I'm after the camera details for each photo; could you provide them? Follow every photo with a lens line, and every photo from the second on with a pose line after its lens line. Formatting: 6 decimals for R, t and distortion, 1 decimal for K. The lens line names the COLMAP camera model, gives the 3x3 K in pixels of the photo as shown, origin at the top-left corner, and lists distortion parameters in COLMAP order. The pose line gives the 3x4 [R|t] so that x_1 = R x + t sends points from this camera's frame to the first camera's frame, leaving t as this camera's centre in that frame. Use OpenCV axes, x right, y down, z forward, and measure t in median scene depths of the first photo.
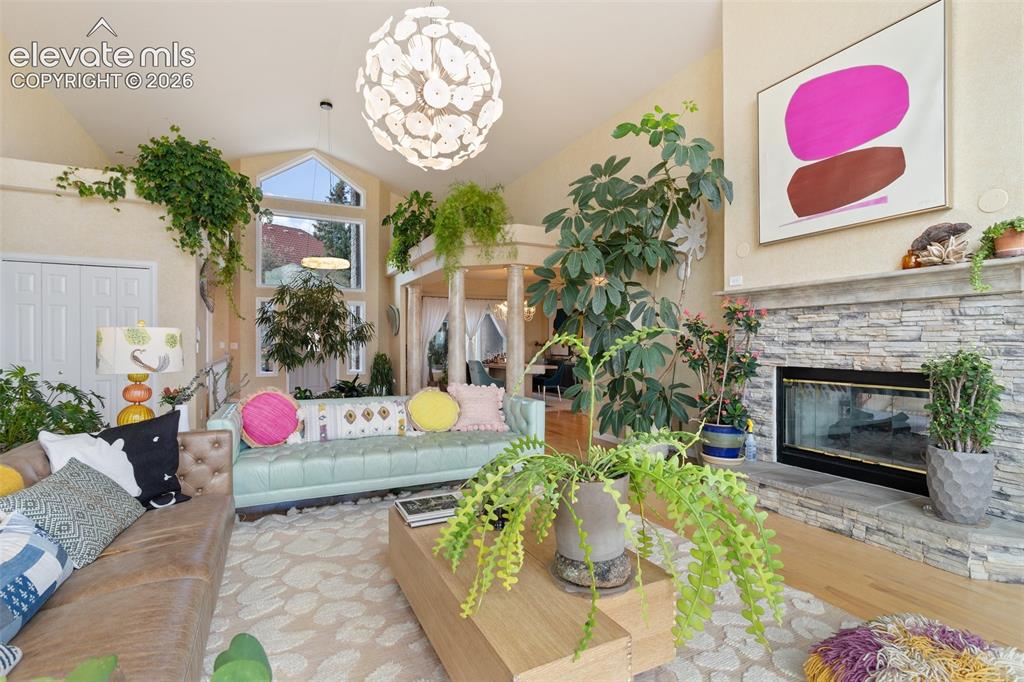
lens RADIAL K [[484.0, 0, 506.9], [0, 484.0, 341.1], [0, 0, 1]] dist [0.001926, -0.000603]
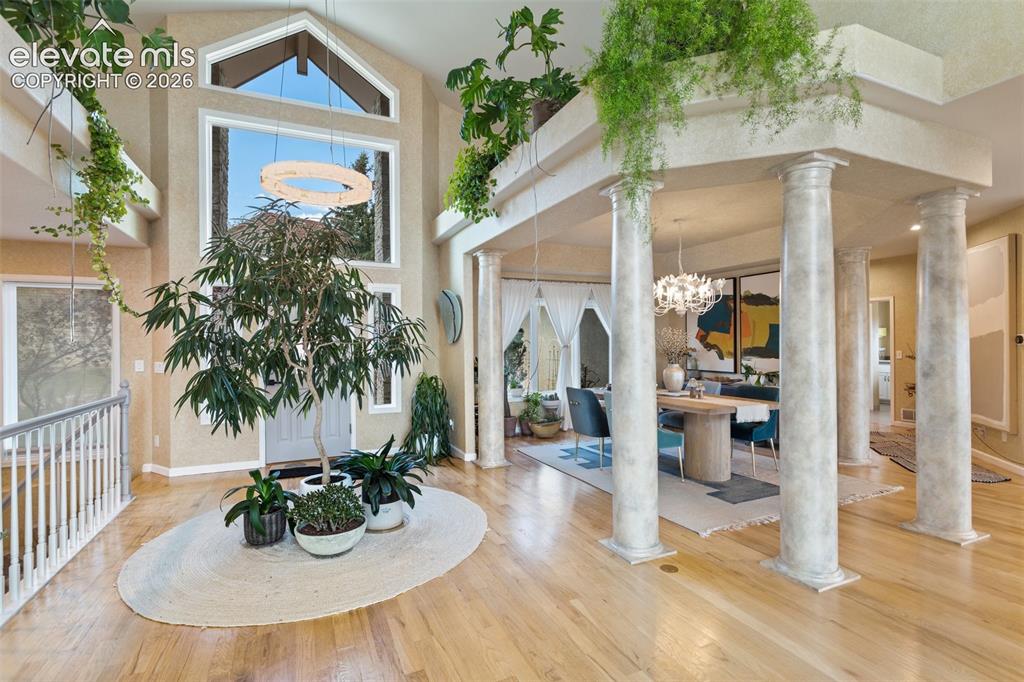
lens RADIAL K [[484.0, 0, 516.8], [0, 484.0, 341.3], [0, 0, 1]] dist [0.001926, -0.000603]
pose [[0.999585, -0.009307, -0.027265, -0.163393], [0.009300, 0.999957, -0.000362, -0.015866], [0.027267, 0.000109, 0.999628, 0.506757]]
